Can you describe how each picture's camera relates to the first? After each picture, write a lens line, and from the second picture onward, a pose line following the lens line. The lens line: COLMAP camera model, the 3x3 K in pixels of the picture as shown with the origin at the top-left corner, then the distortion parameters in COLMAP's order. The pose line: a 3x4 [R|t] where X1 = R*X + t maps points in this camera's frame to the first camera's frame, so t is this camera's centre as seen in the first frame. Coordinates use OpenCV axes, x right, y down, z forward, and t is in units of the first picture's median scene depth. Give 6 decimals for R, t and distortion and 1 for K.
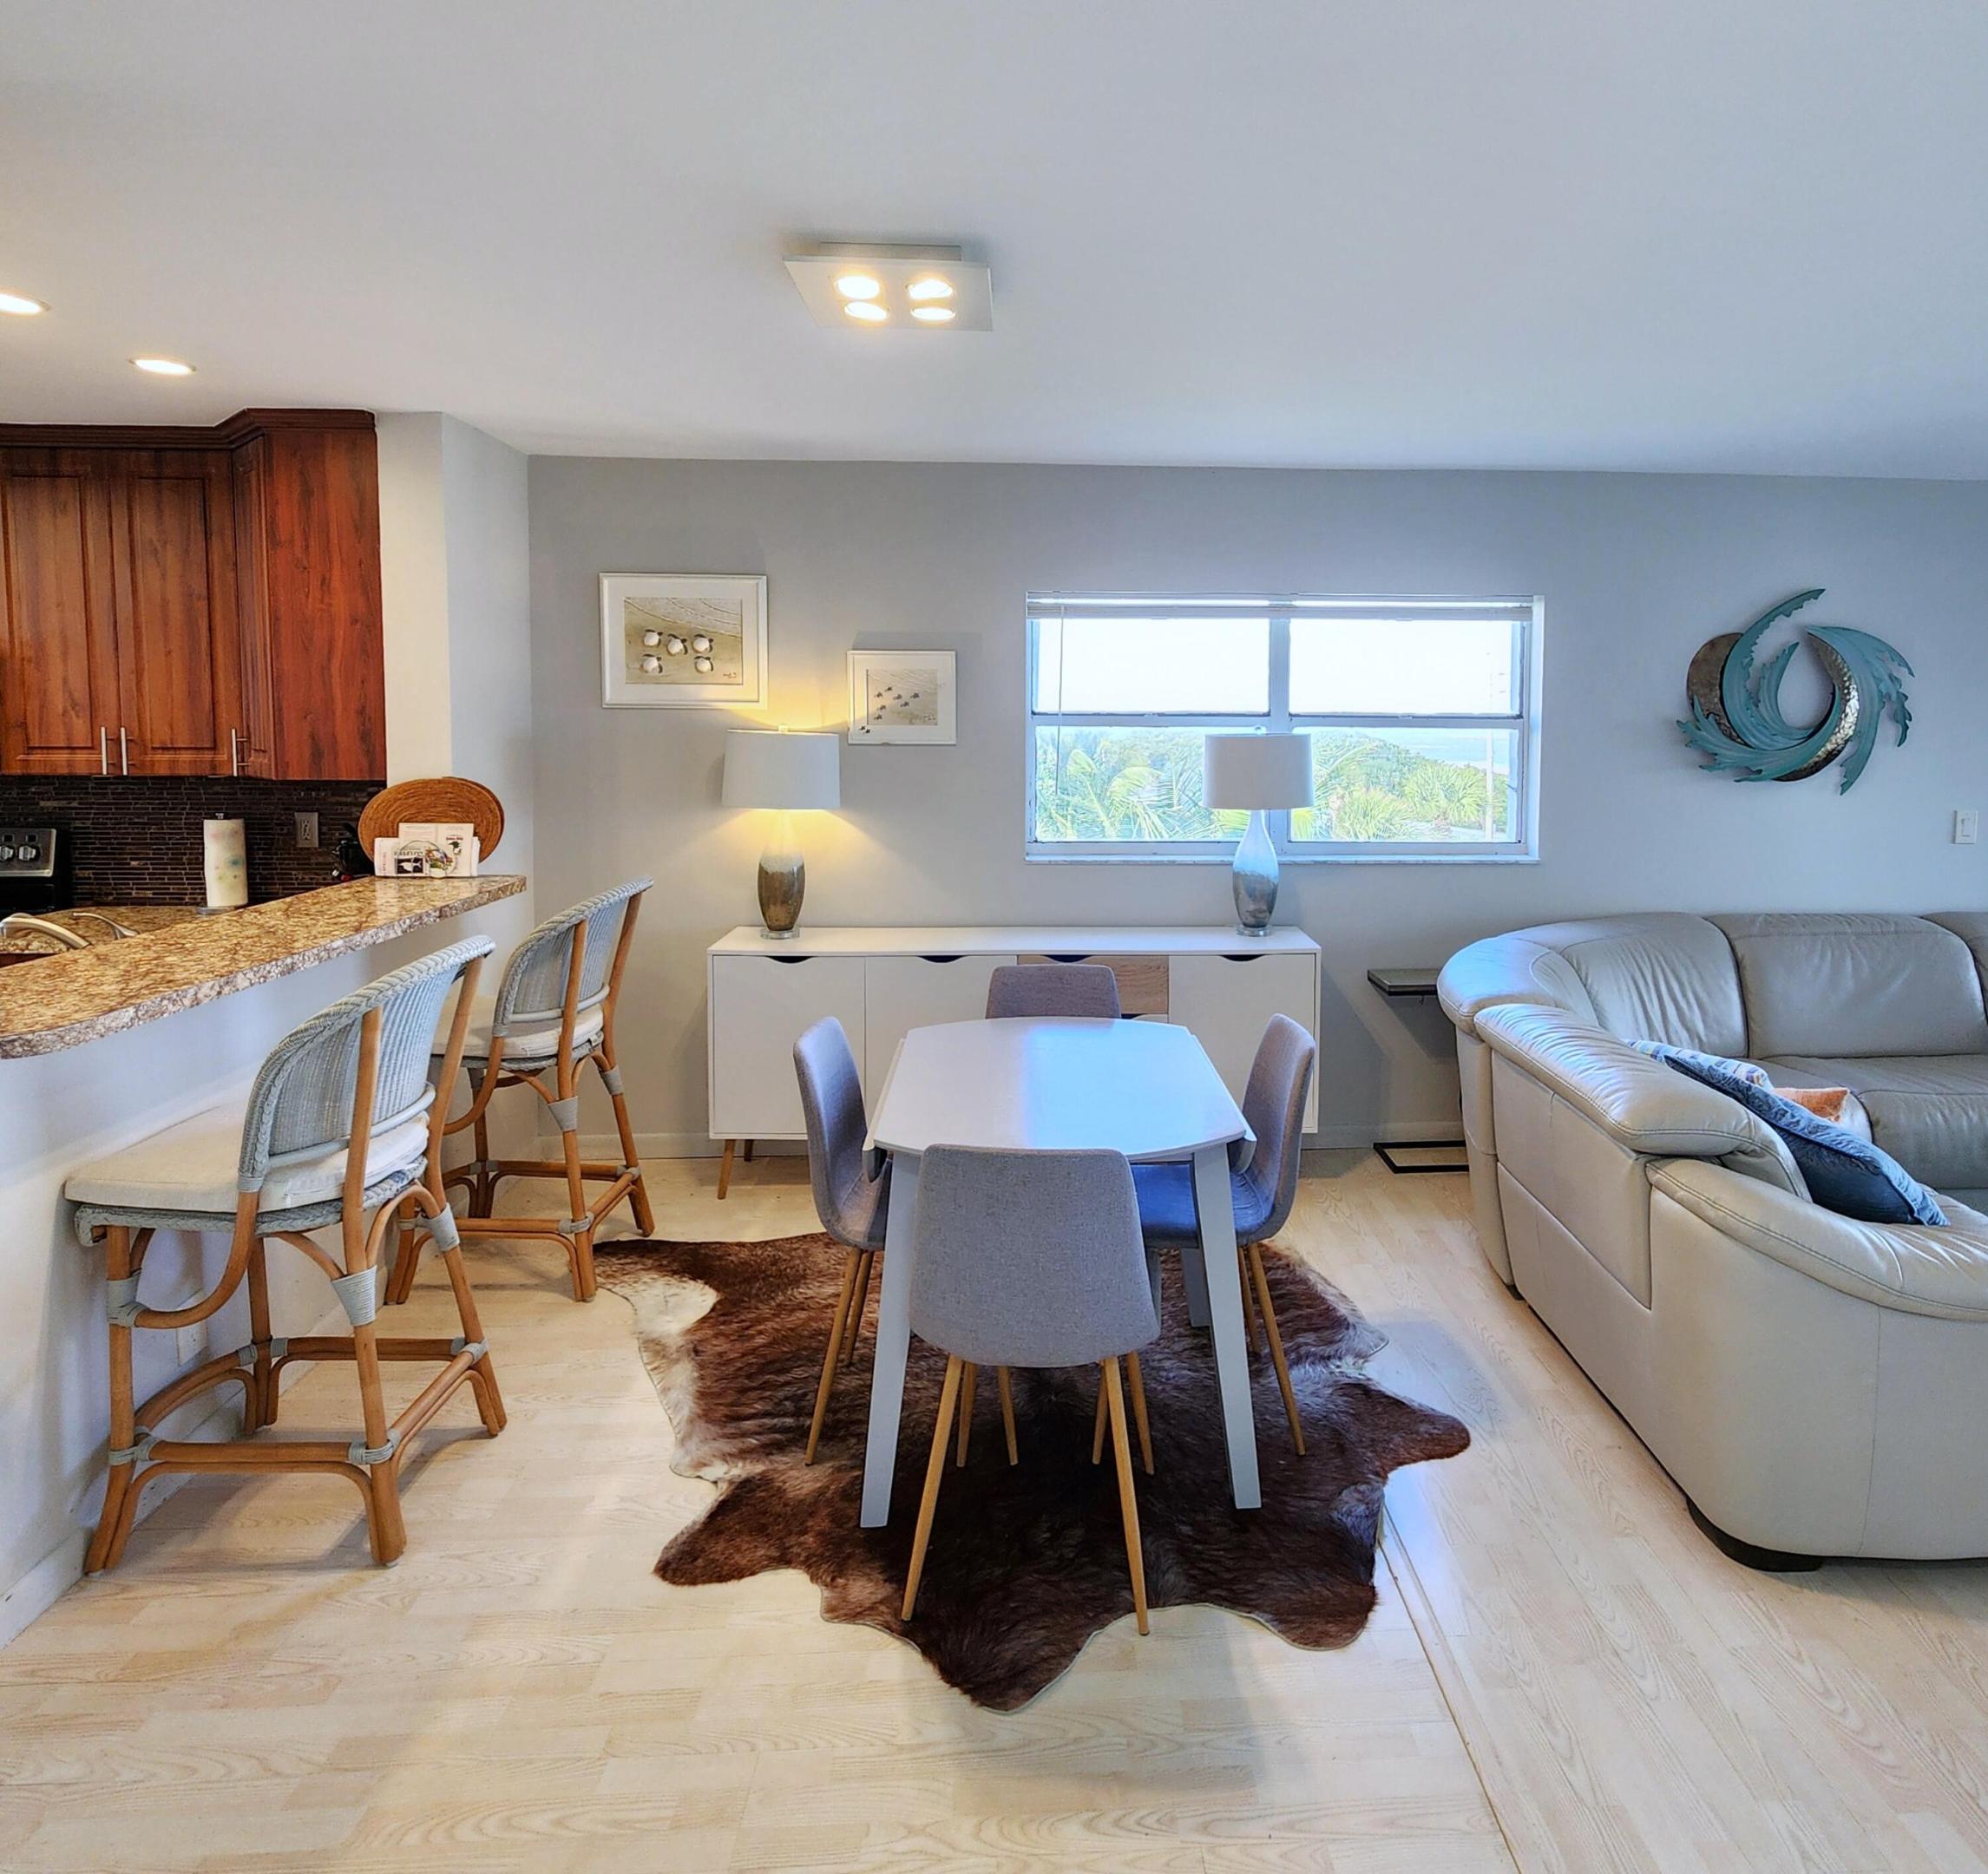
lens RADIAL K [[1222.1, 0, 1096.3], [0, 1222.1, 797.2], [0, 0, 1]] dist [0.002033, -0.000595]
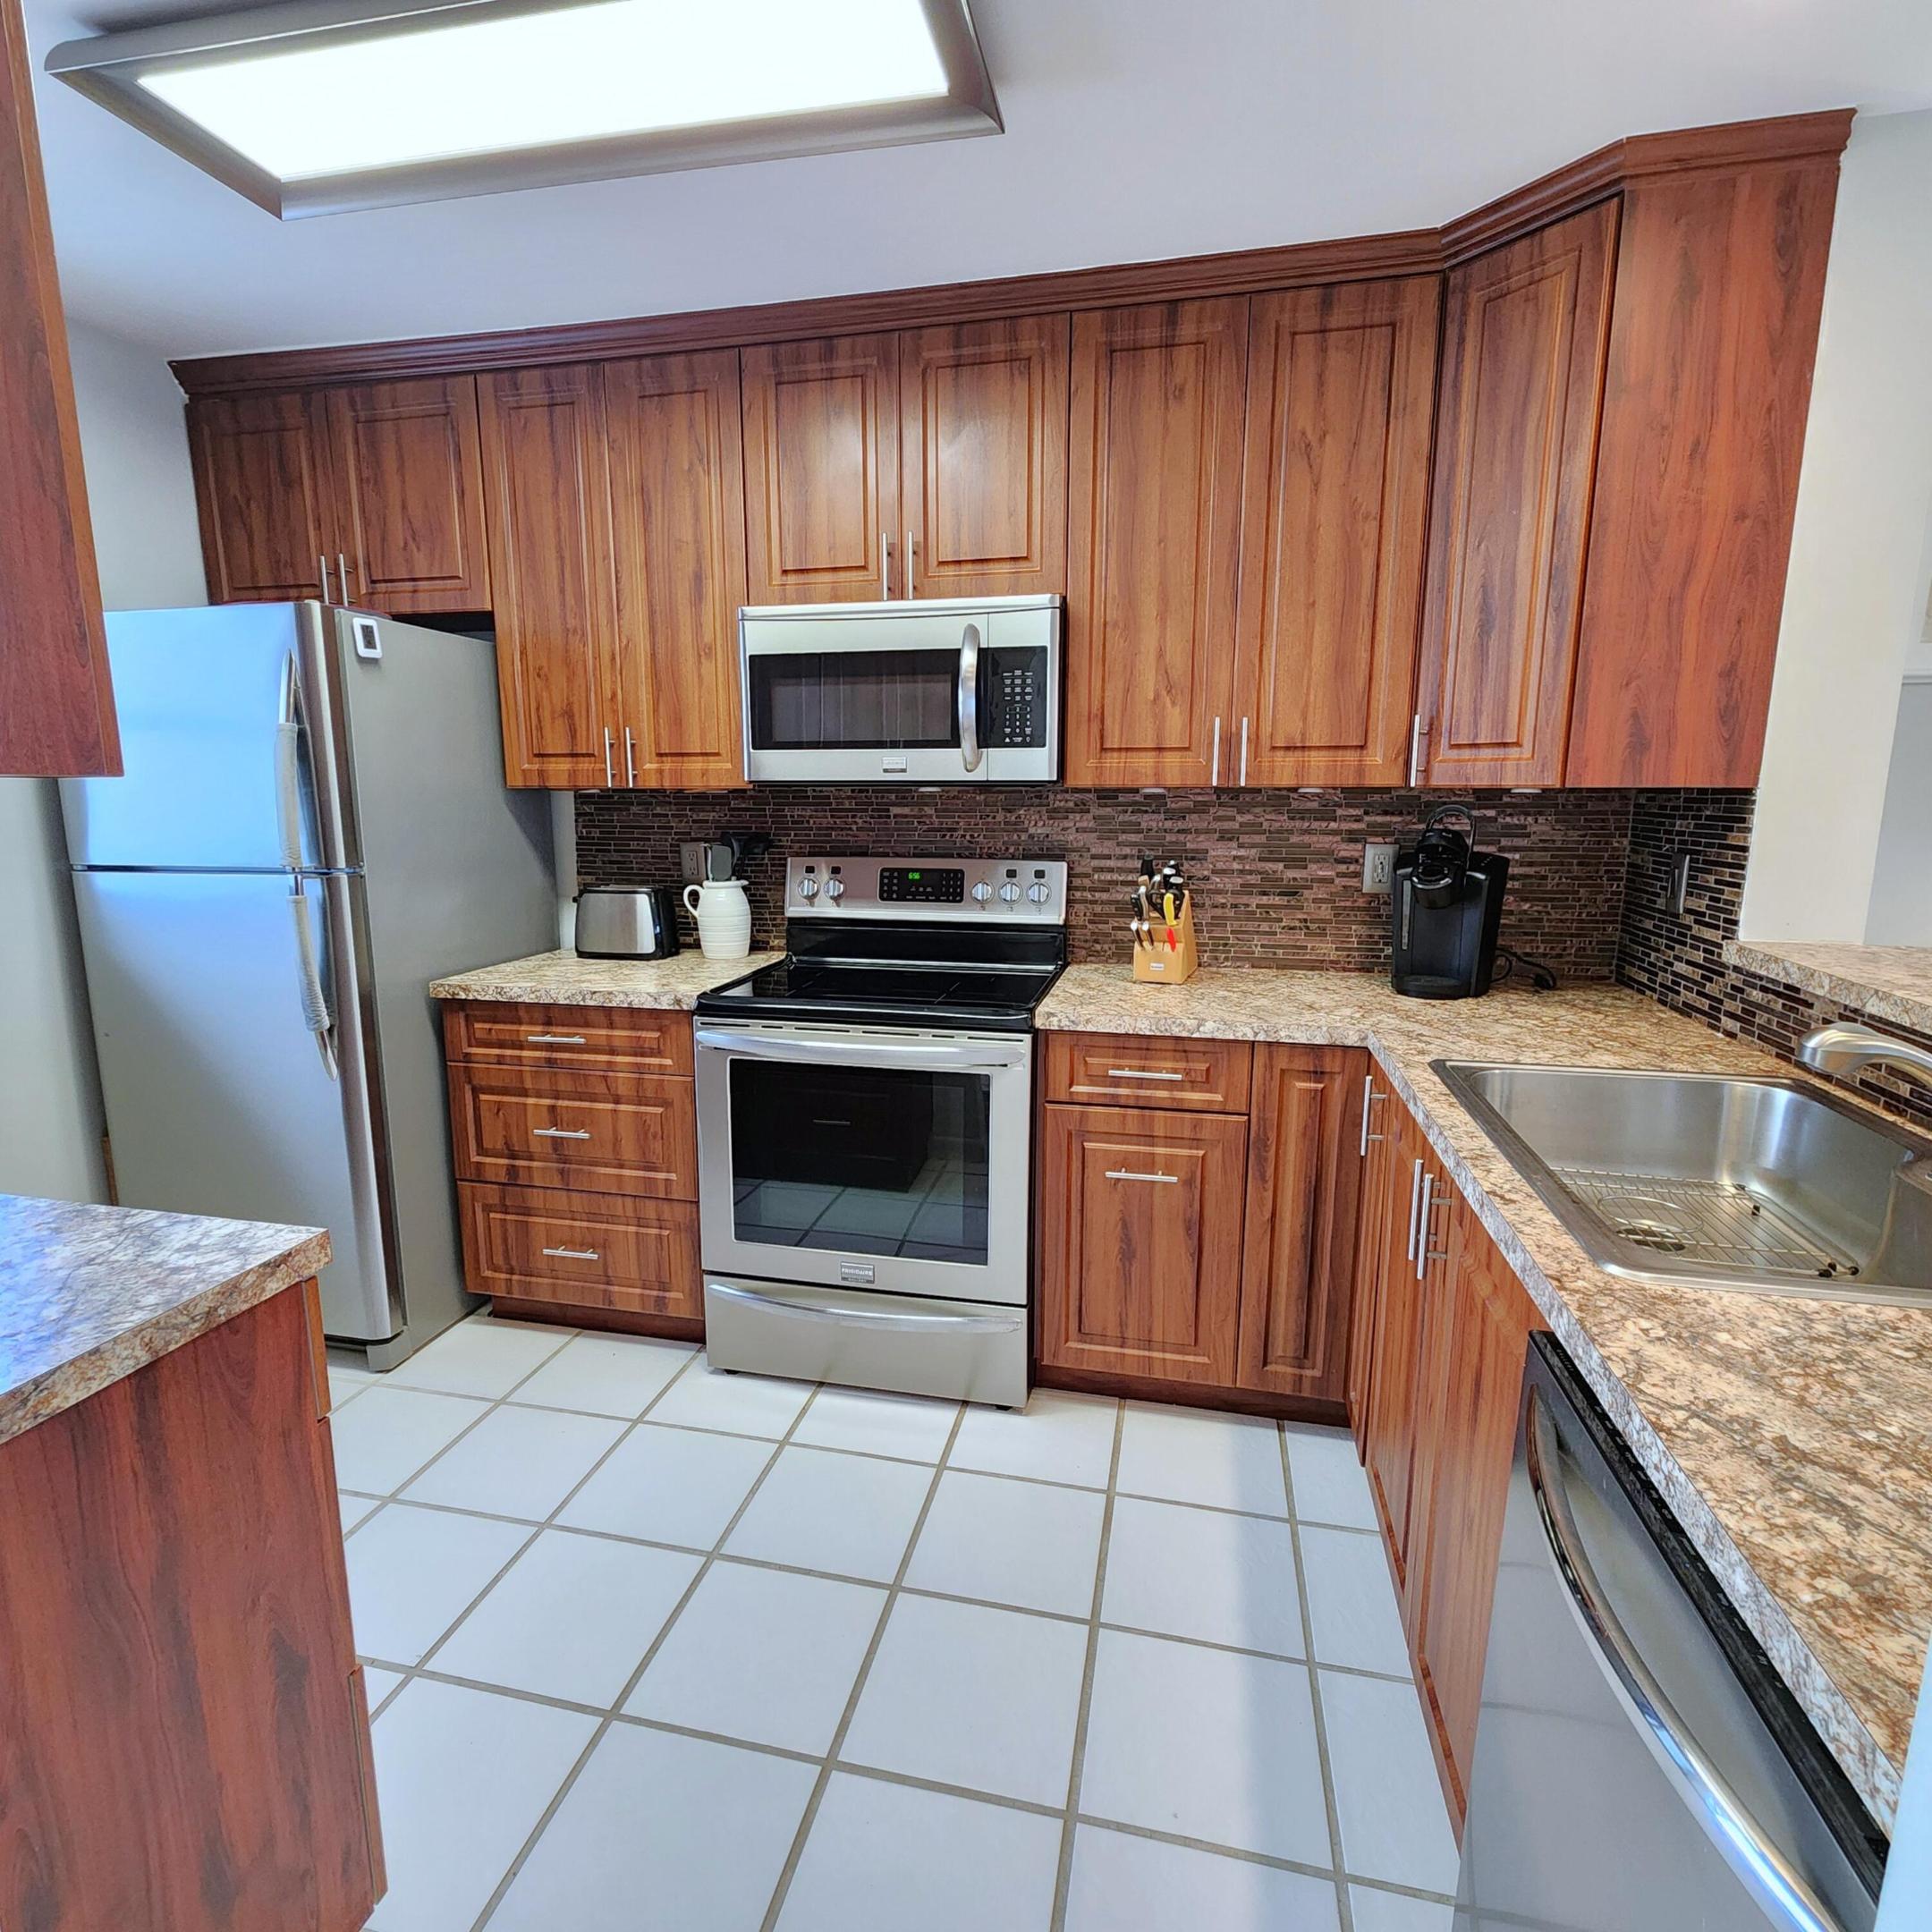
lens RADIAL K [[1044.4, 0, 959.4], [0, 1044.4, 975.2], [0, 0, 1]] dist [0.000295, -0.000923]
pose [[0.962130, 0.041705, -0.269382, -0.790108], [-0.011340, 0.993495, 0.113307, 0.024213], [0.272355, -0.105961, 0.956345, 0.367519]]
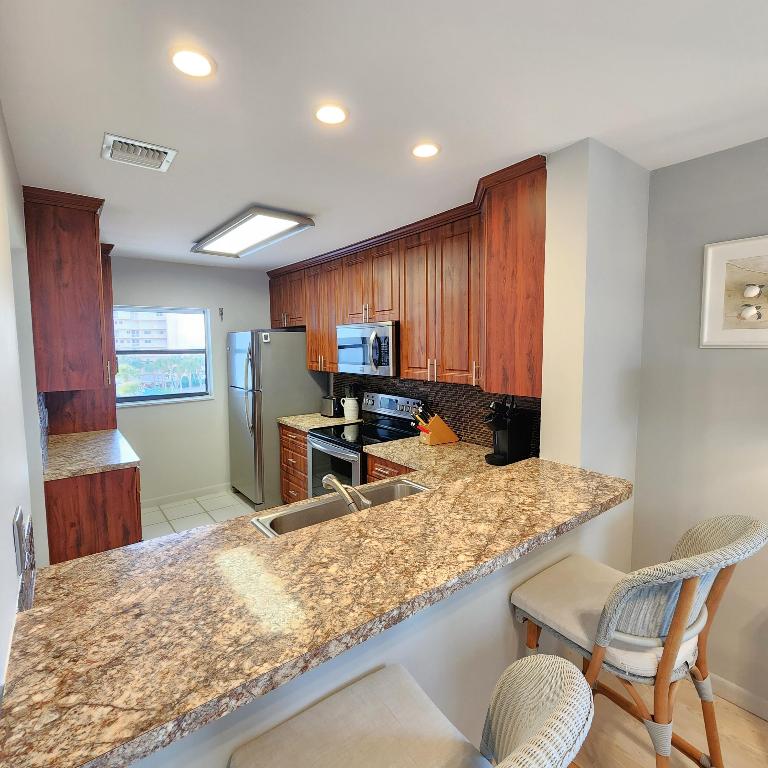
lens RADIAL K [[420.1, 0, 383.2], [0, 420.1, 377.2], [0, 0, 1]] dist [-0.000562, -0.000372]
pose [[0.572702, 0.054780, -0.817932, -0.251934], [-0.041099, 0.998429, 0.038092, -0.050277], [0.818733, 0.011801, 0.574053, 0.511432]]
